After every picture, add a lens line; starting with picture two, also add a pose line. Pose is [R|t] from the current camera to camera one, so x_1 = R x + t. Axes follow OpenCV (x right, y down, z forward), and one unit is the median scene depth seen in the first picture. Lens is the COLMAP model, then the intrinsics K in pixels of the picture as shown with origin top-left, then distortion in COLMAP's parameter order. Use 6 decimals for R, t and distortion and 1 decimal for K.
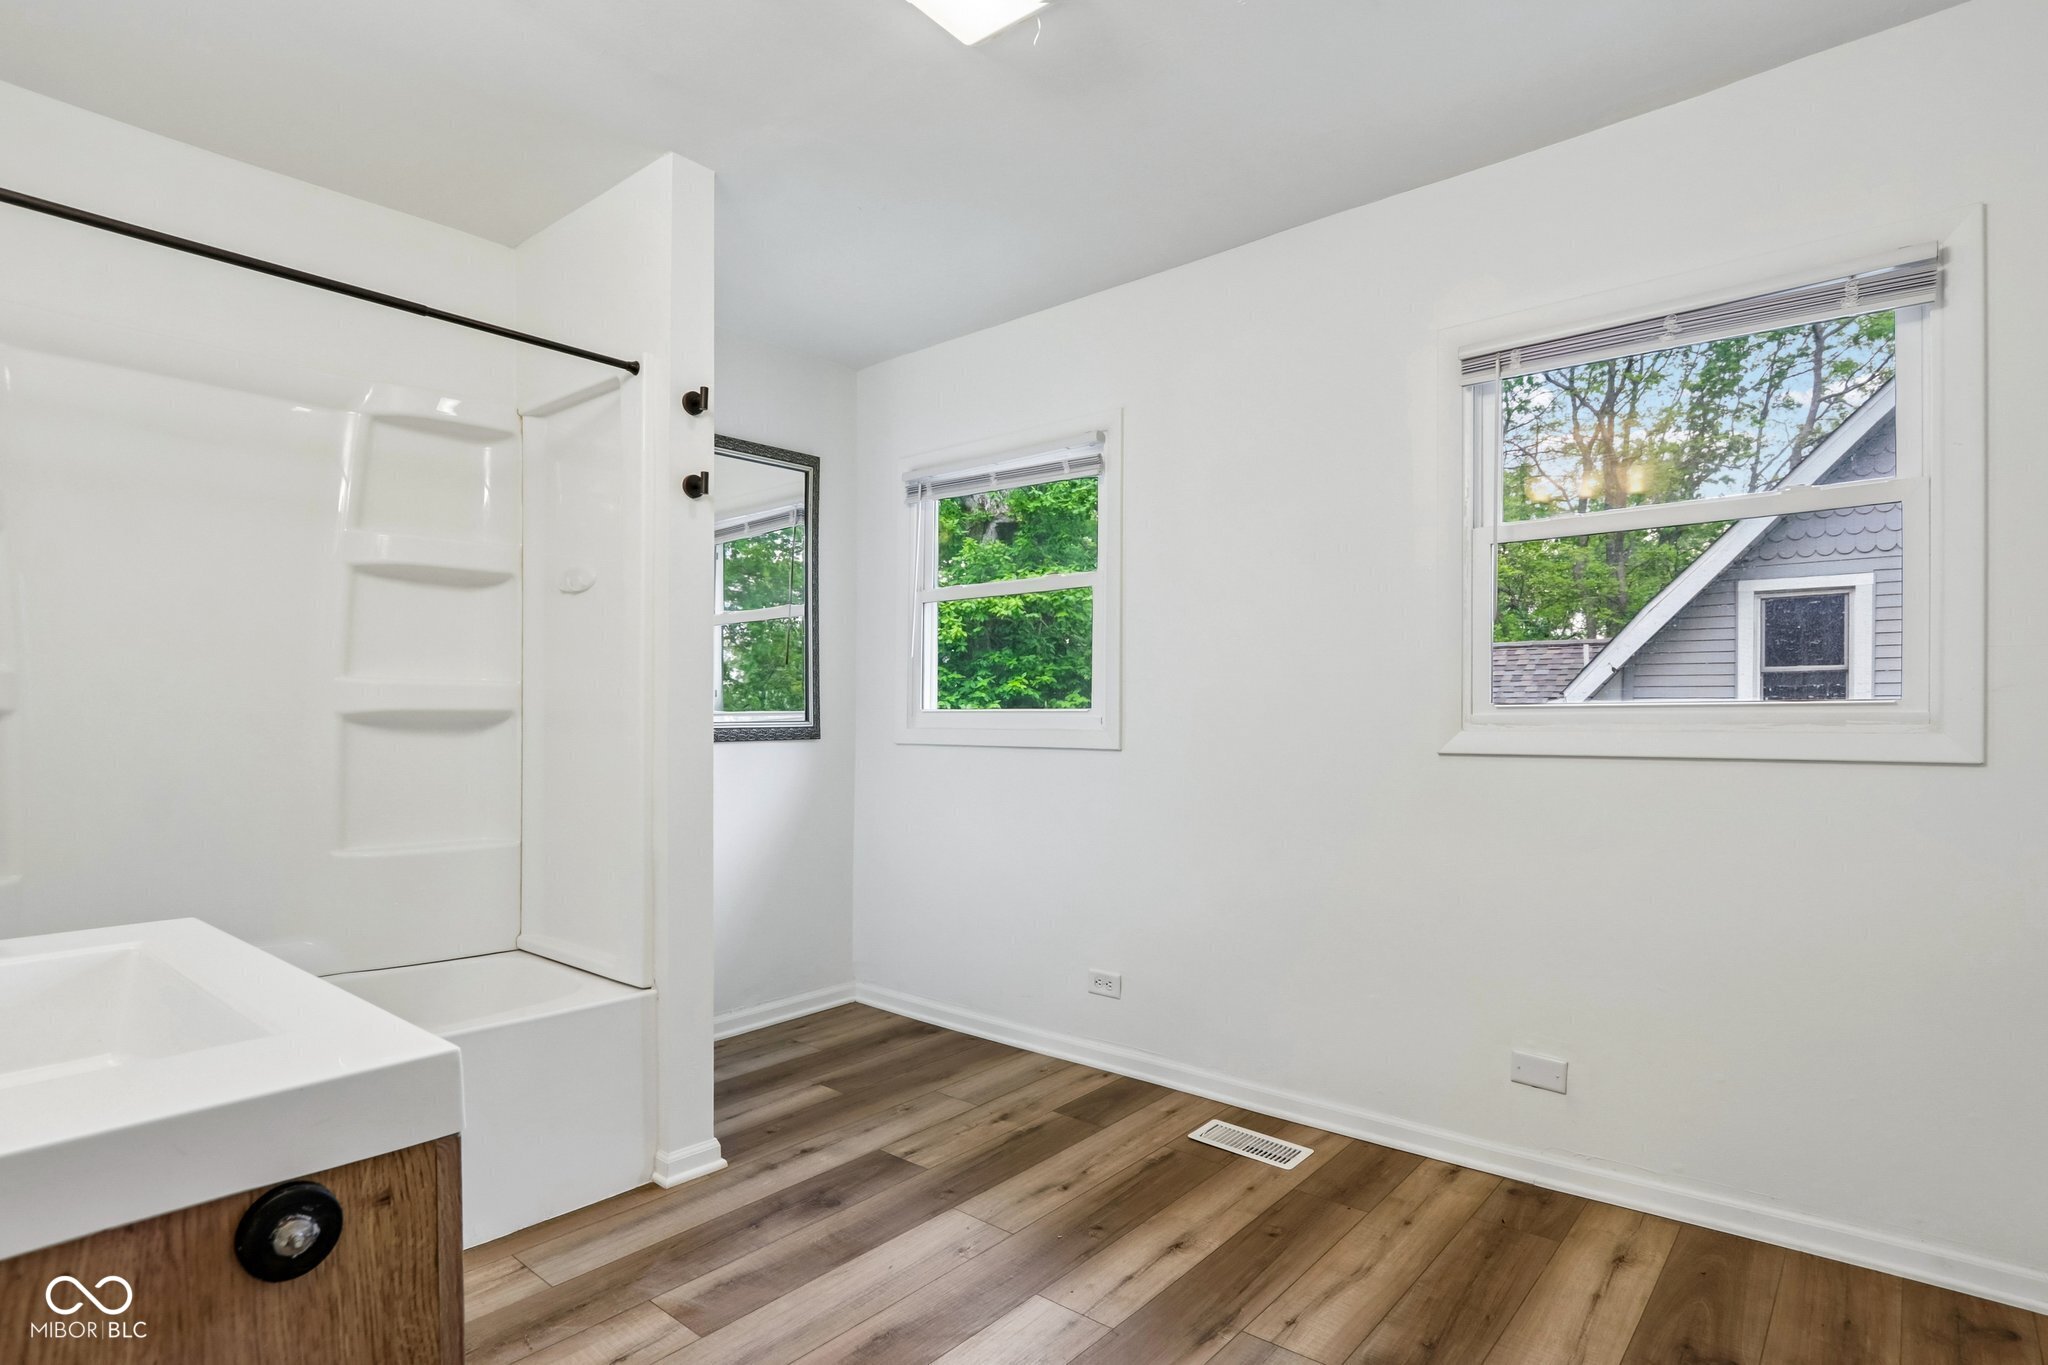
lens RADIAL K [[1052.1, 0, 1025.4], [0, 1052.1, 688.3], [0, 0, 1]] dist [-0.003858, -0.000033]
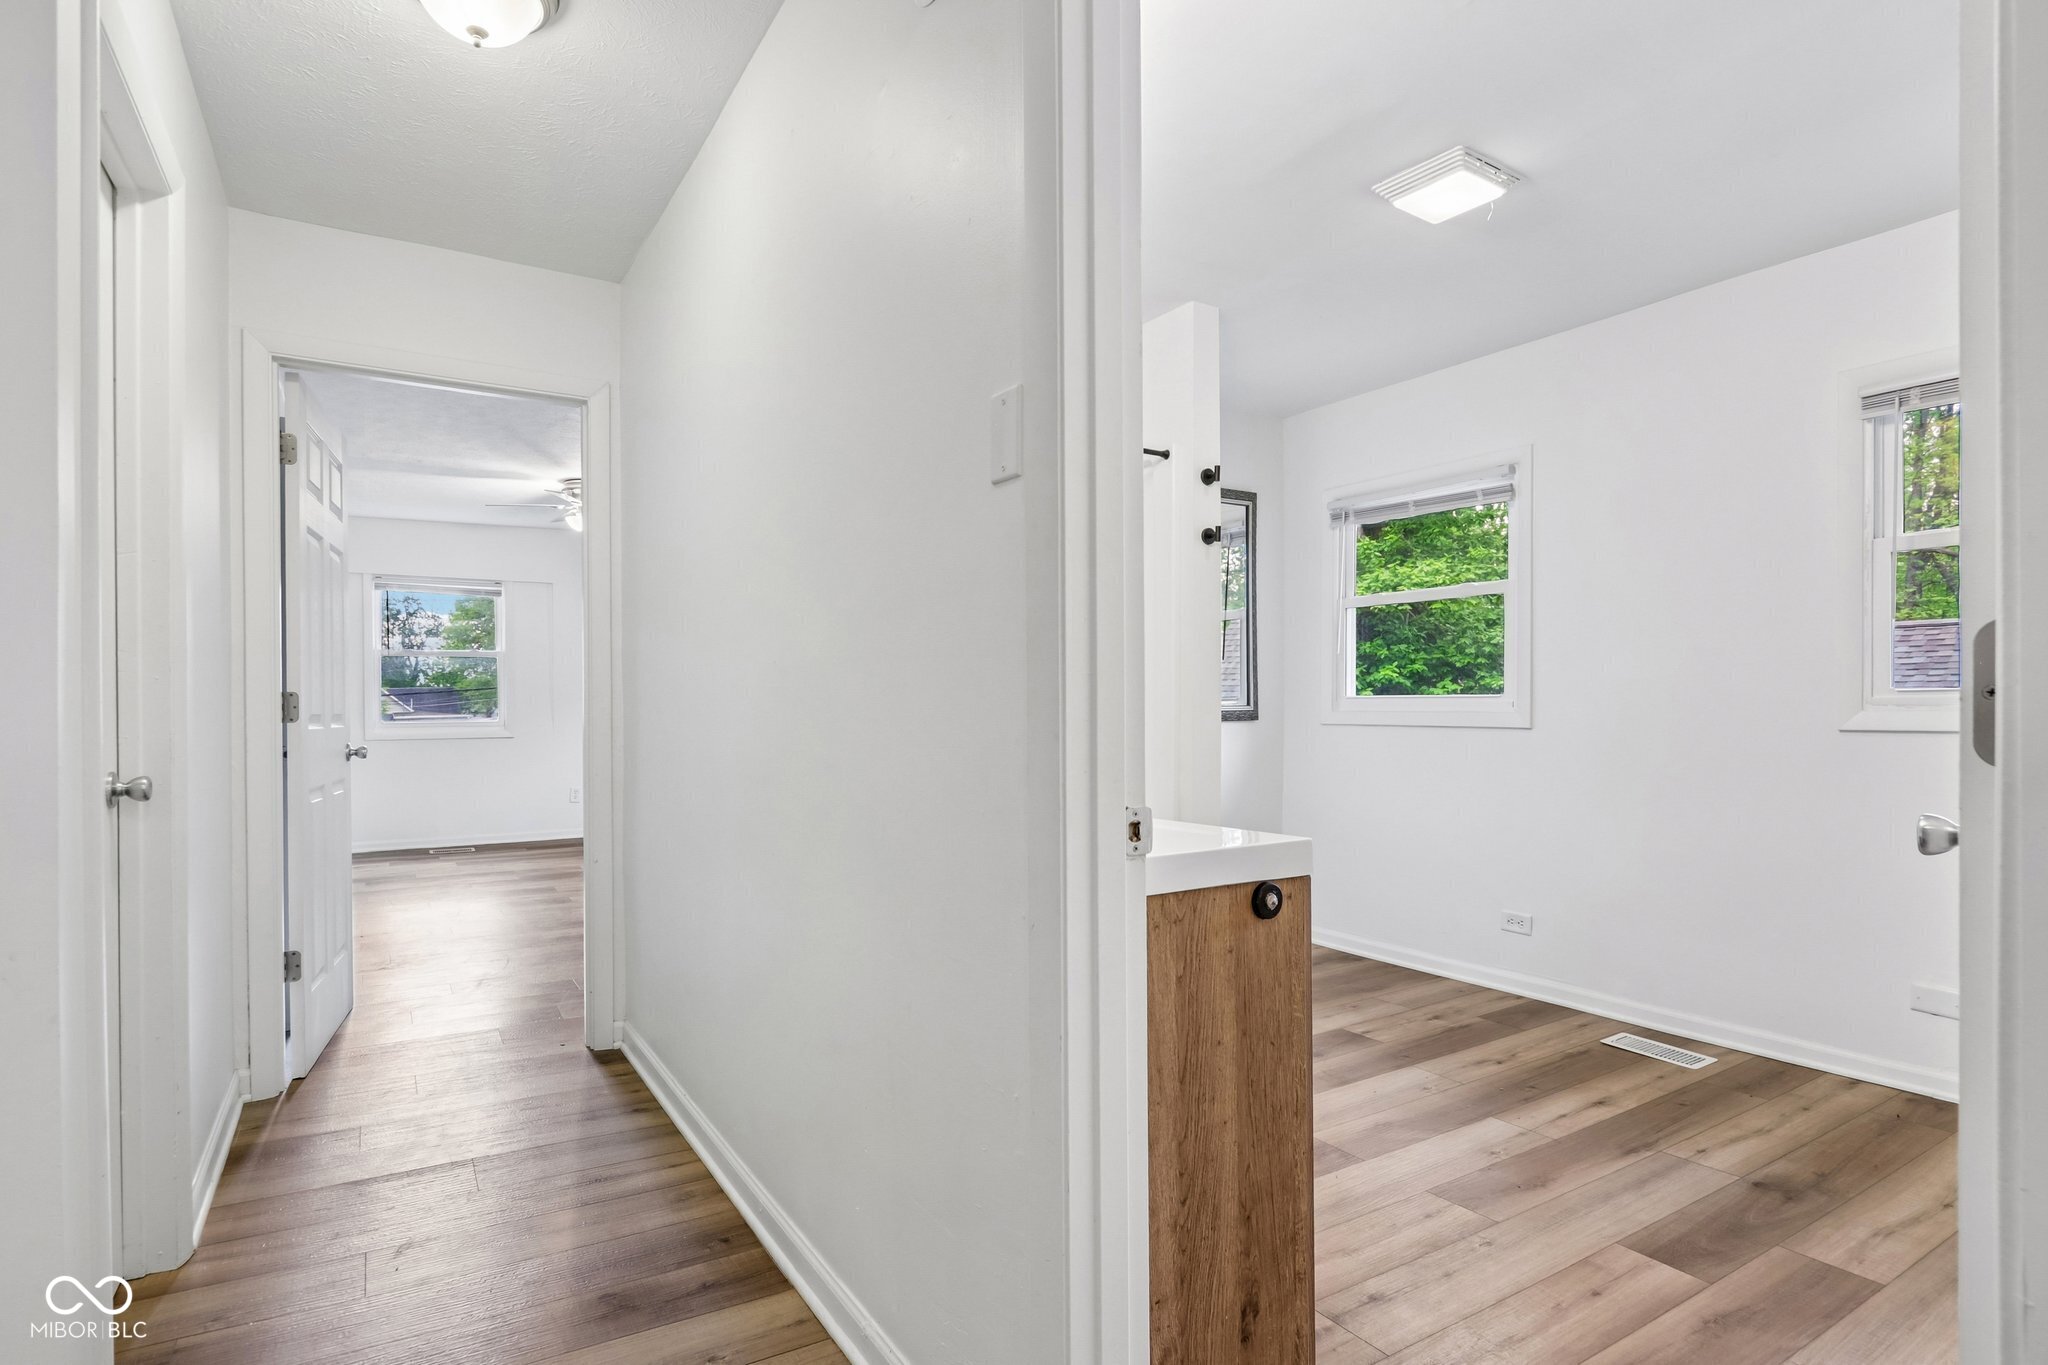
lens RADIAL K [[1052.1, 0, 1028.5], [0, 1052.1, 689.5], [0, 0, 1]] dist [-0.003858, -0.000033]
pose [[0.954061, -0.005124, -0.299568, -0.109340], [0.008861, 0.999899, 0.011118, -0.005635], [0.299481, -0.013261, 0.954010, -0.355417]]
